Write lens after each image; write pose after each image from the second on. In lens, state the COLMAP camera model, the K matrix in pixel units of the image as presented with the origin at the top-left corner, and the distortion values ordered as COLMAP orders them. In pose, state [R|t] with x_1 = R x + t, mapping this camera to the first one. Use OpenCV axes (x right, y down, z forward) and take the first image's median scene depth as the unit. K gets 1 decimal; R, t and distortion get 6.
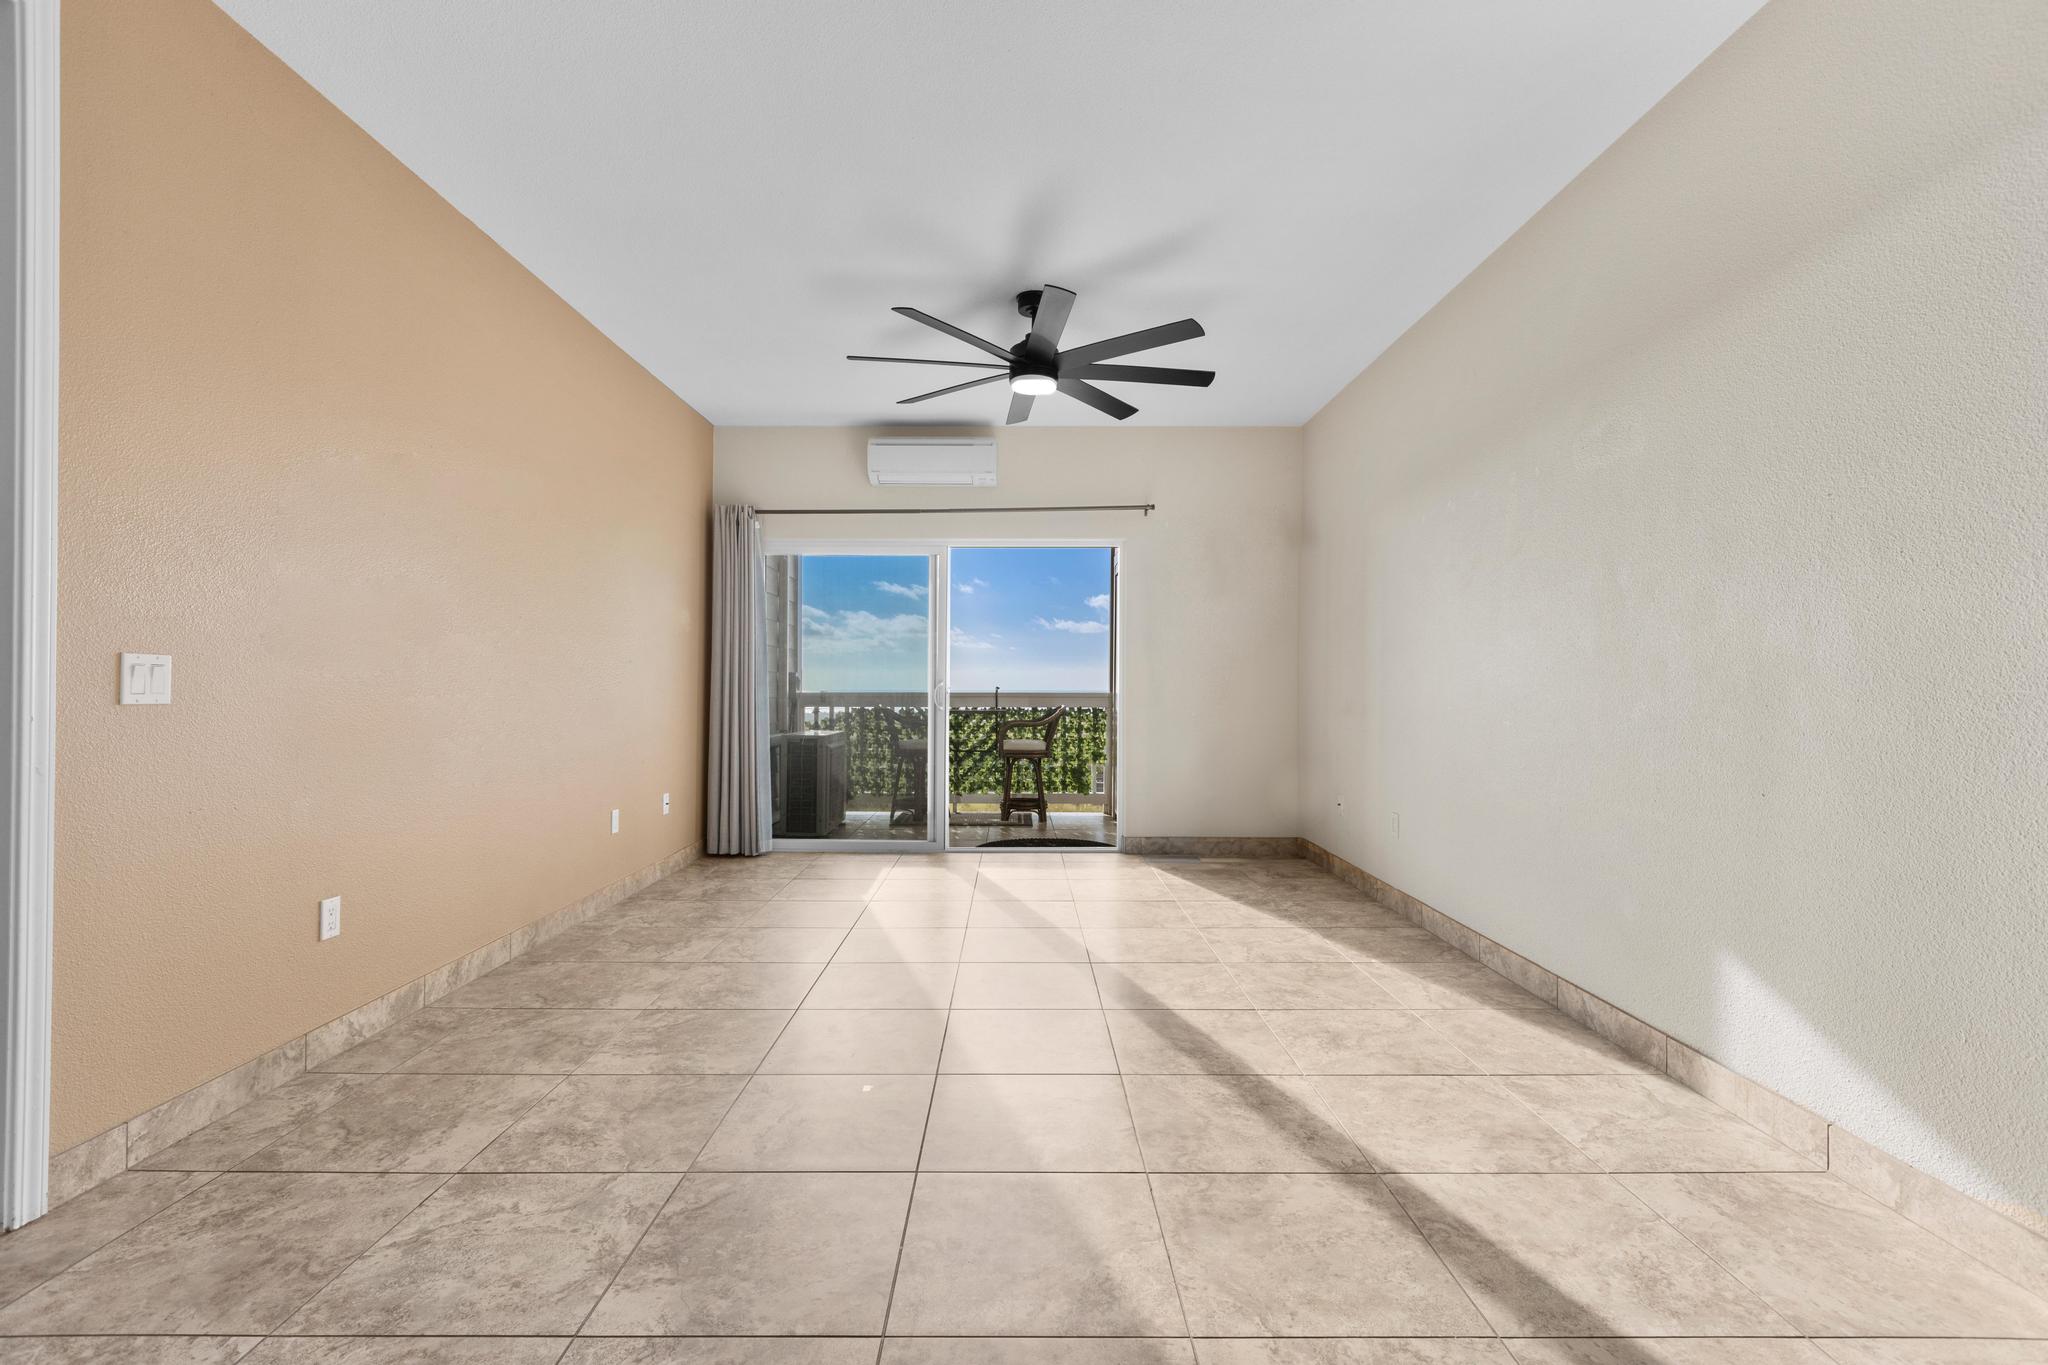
lens RADIAL K [[913.8, 0, 1016.3], [0, 913.8, 681.5], [0, 0, 1]] dist [-0.000557, 0.000072]
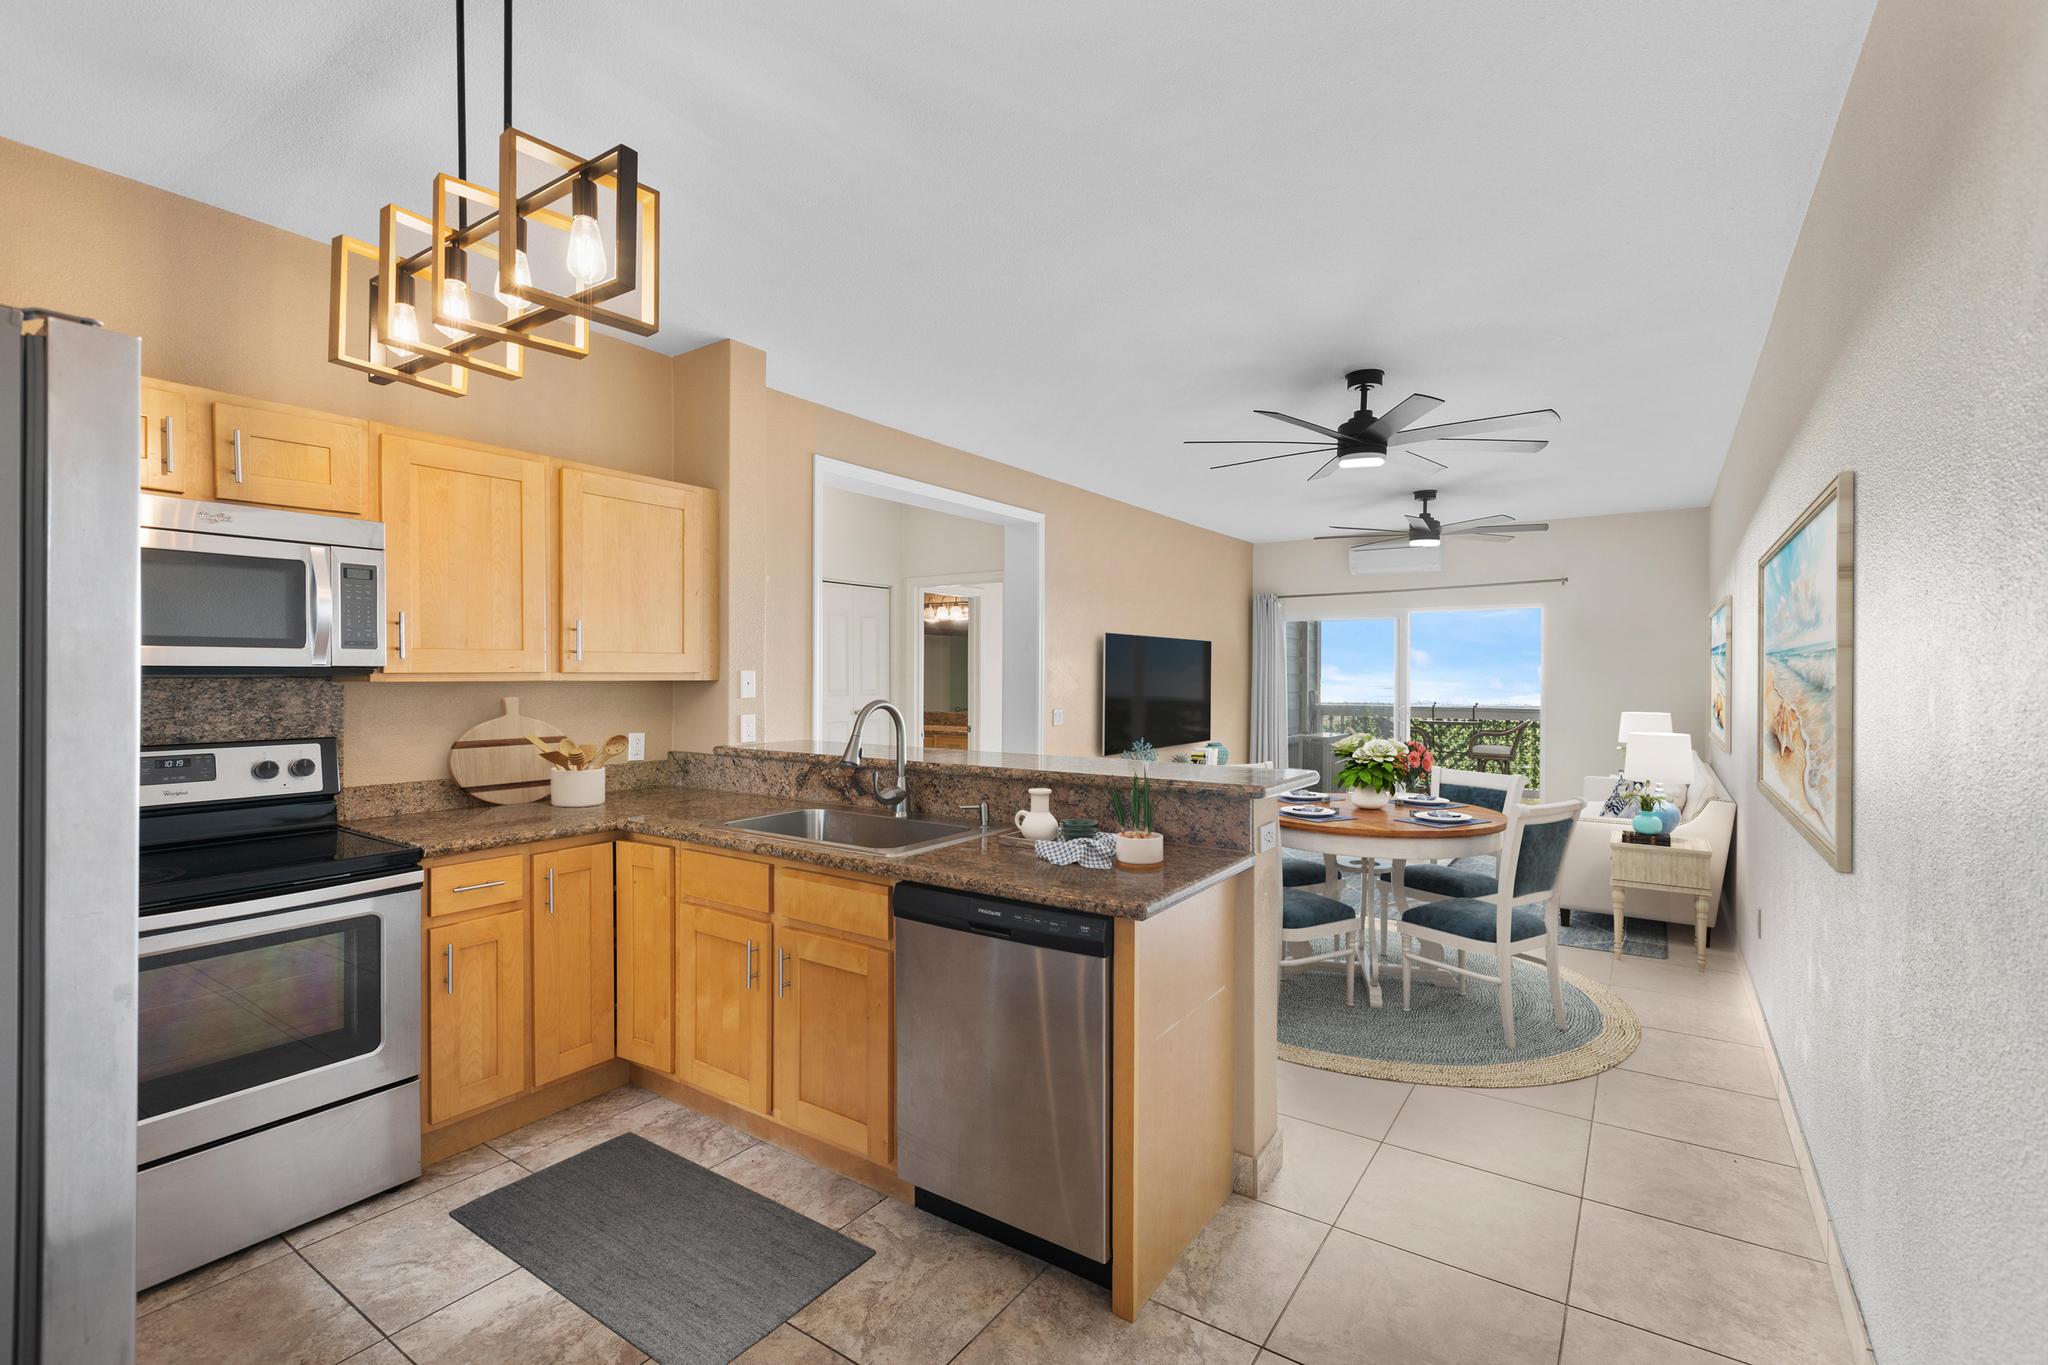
lens RADIAL K [[913.8, 0, 1012.9], [0, 913.8, 678.3], [0, 0, 1]] dist [-0.000557, 0.000072]
pose [[0.820409, 0.001429, -0.571775, 0.433744], [0.003009, 0.999972, 0.006816, -0.096403], [0.571769, -0.007313, 0.820382, -1.010705]]
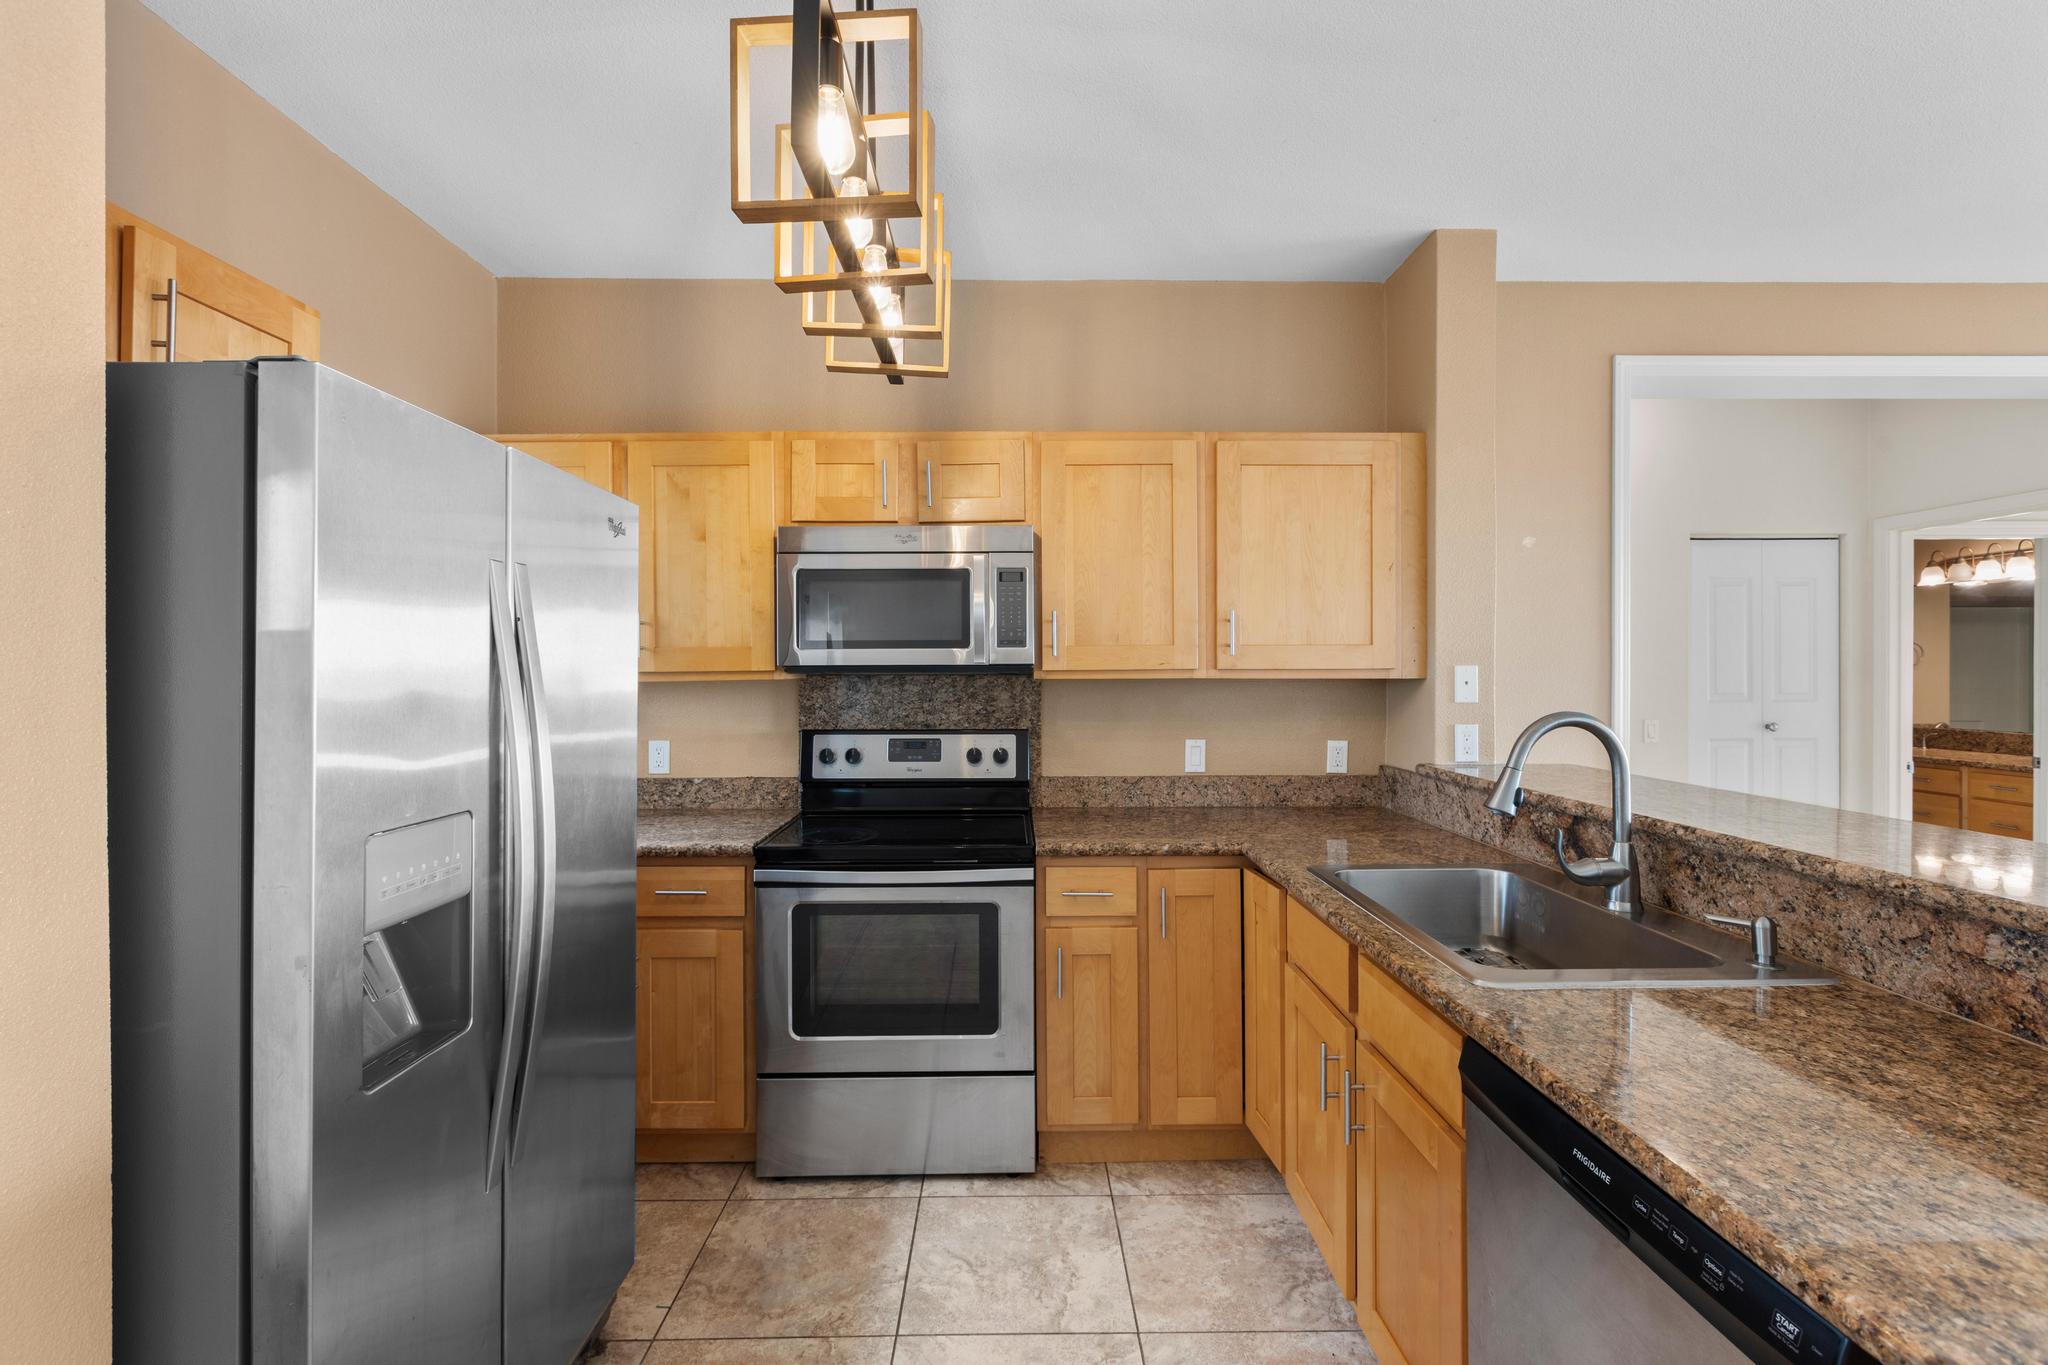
lens RADIAL K [[913.8, 0, 1026.4], [0, 913.8, 675.5], [0, 0, 1]] dist [-0.000557, 0.000072]
pose [[0.014382, 0.001143, -0.999896, 0.358475], [0.006599, 0.999977, 0.001238, -0.093916], [0.999875, -0.006616, 0.014374, -0.696029]]
